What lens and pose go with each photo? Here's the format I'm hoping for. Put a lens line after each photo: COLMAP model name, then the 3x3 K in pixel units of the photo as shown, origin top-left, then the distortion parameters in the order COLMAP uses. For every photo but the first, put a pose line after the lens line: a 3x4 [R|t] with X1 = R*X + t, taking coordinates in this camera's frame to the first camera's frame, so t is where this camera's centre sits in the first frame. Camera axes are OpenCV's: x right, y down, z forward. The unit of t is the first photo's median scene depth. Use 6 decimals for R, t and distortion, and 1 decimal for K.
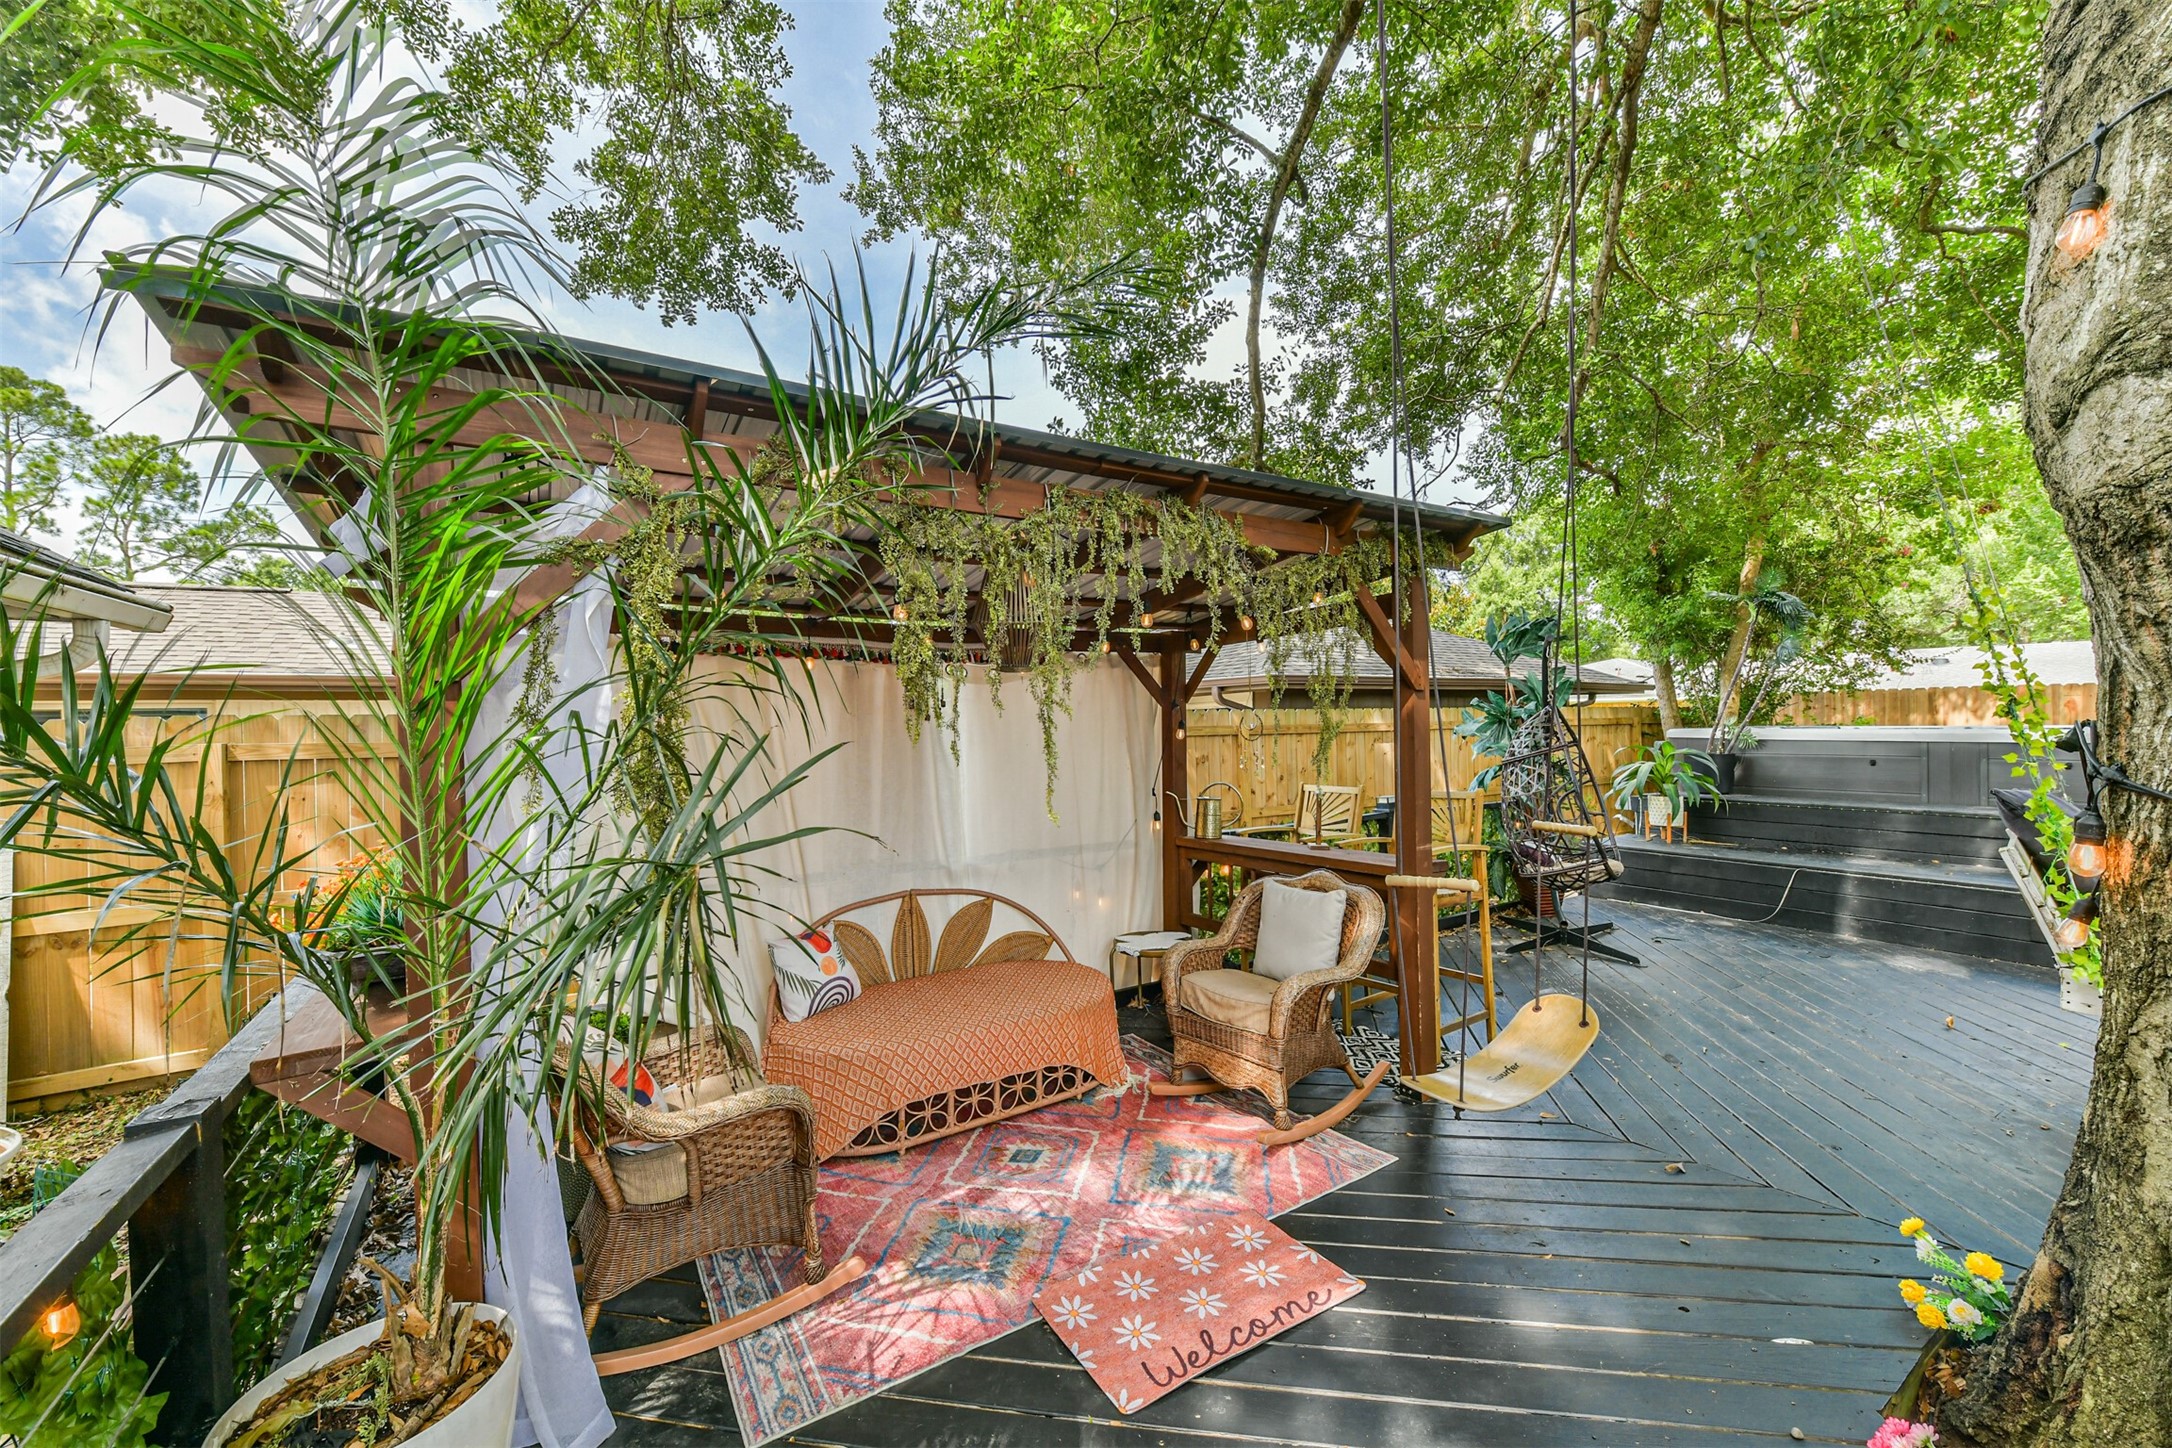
lens RADIAL K [[855.2, 0, 1095.4], [0, 855.2, 740.4], [0, 0, 1]] dist [-0.001119, -0.000981]
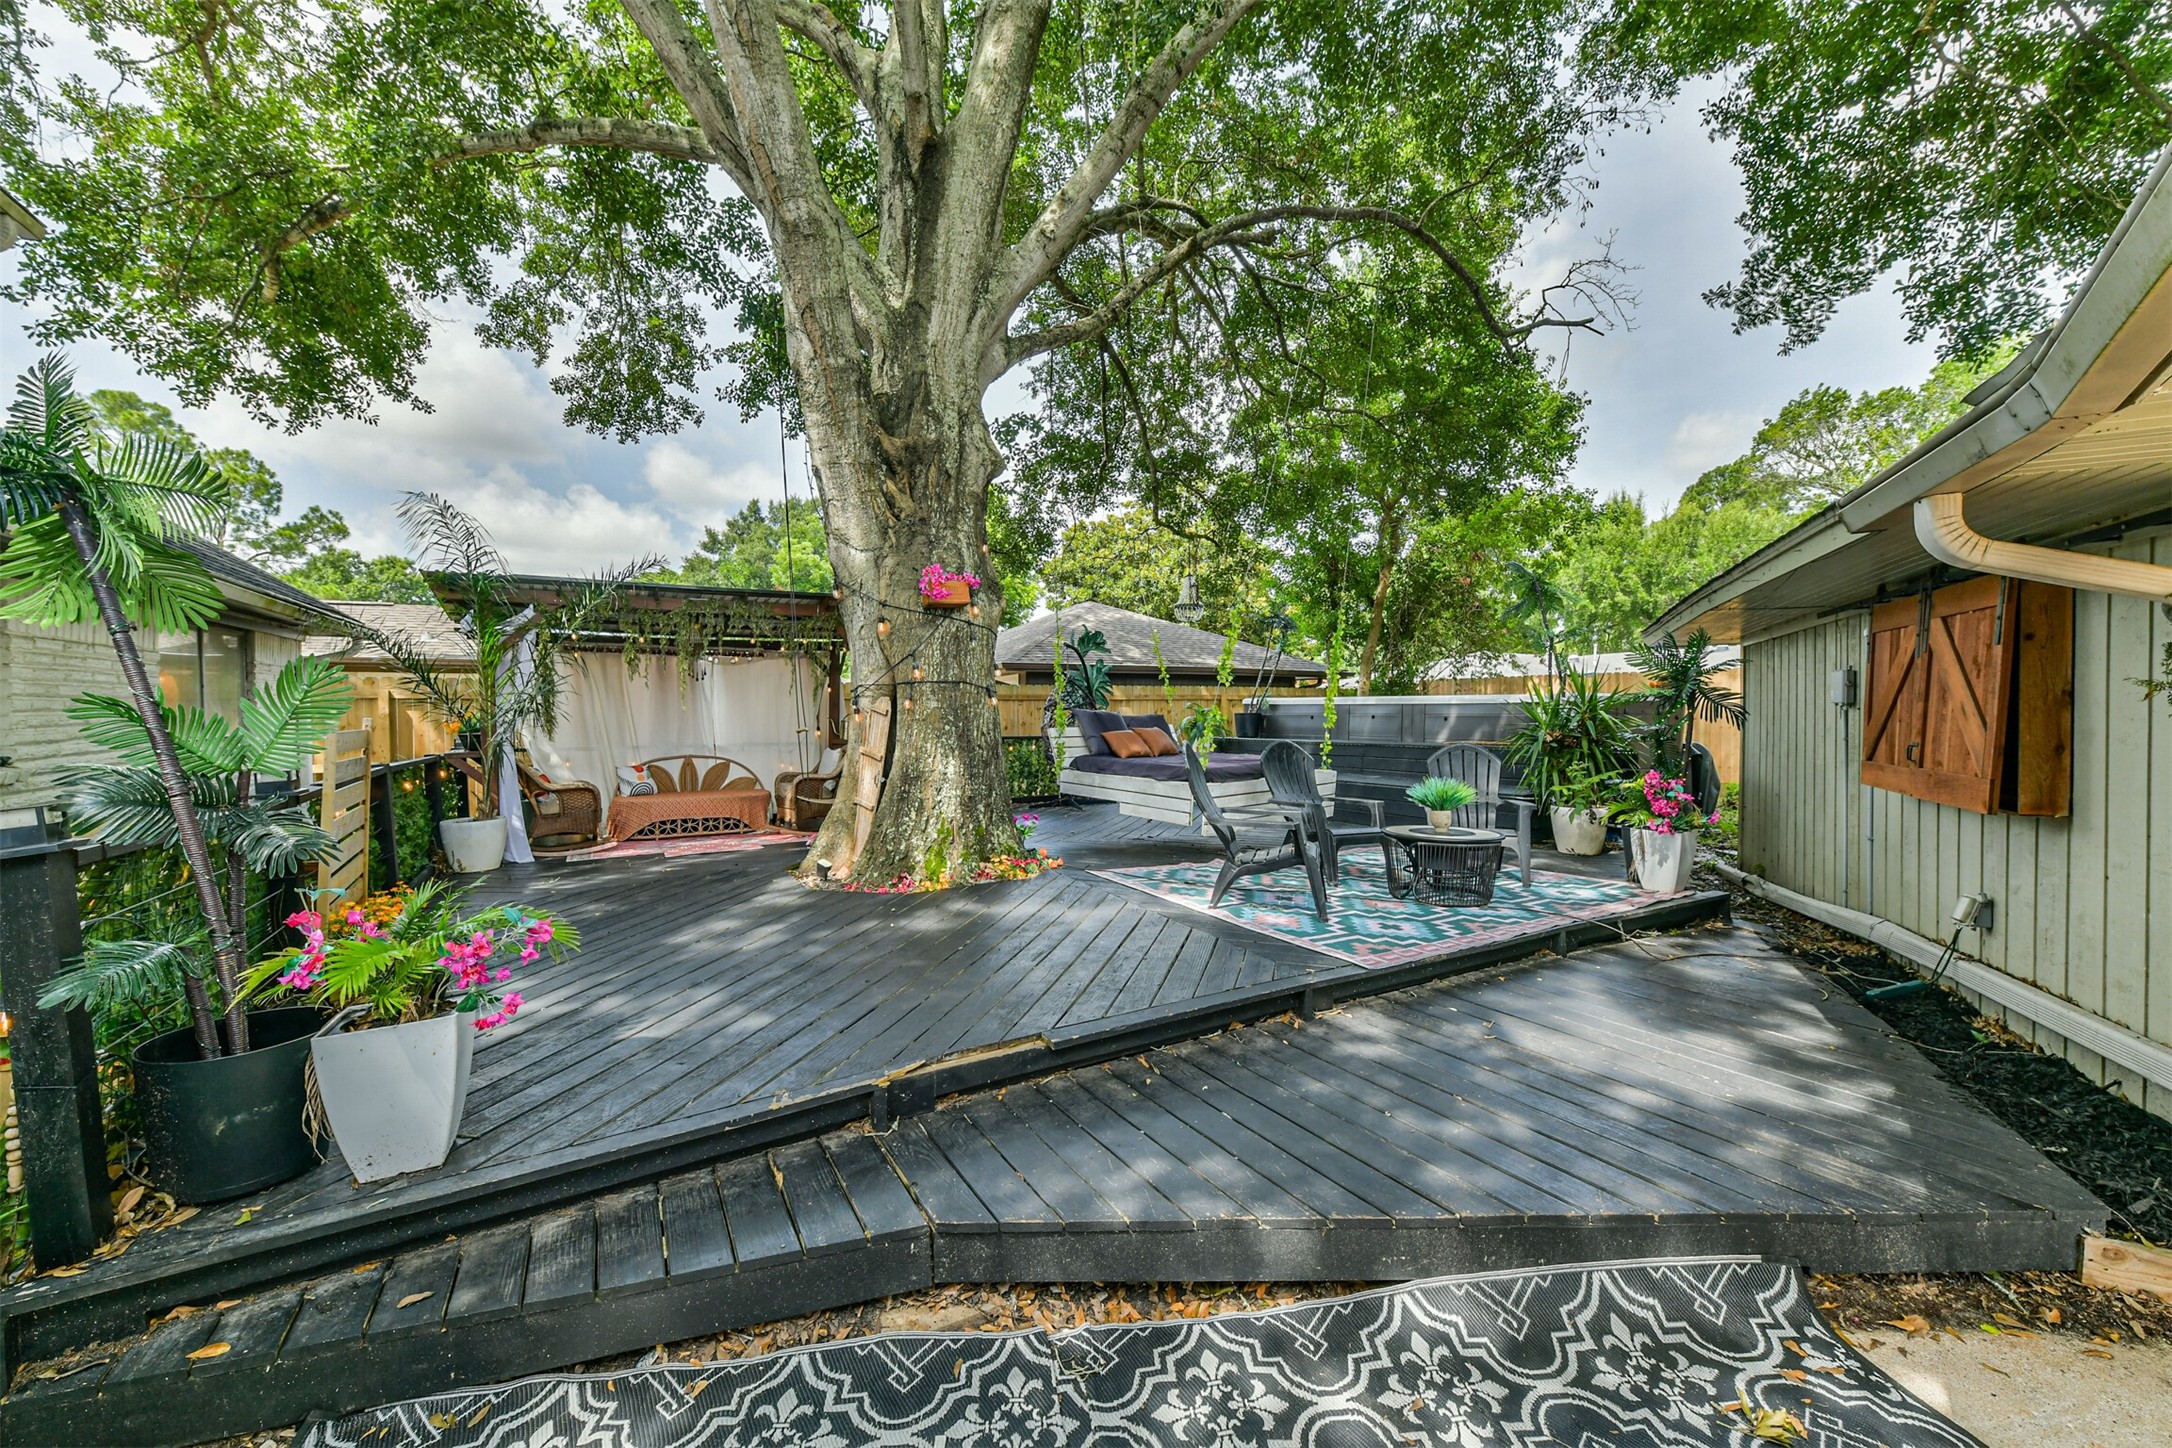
lens RADIAL K [[855.2, 0, 1095.4], [0, 855.2, 740.4], [0, 0, 1]] dist [-0.001119, -0.000981]
pose [[0.999423, 0.011746, -0.031862, 0.470811], [-0.011226, 0.999802, 0.016450, 0.042955], [0.032049, -0.016083, 0.999357, -0.624352]]
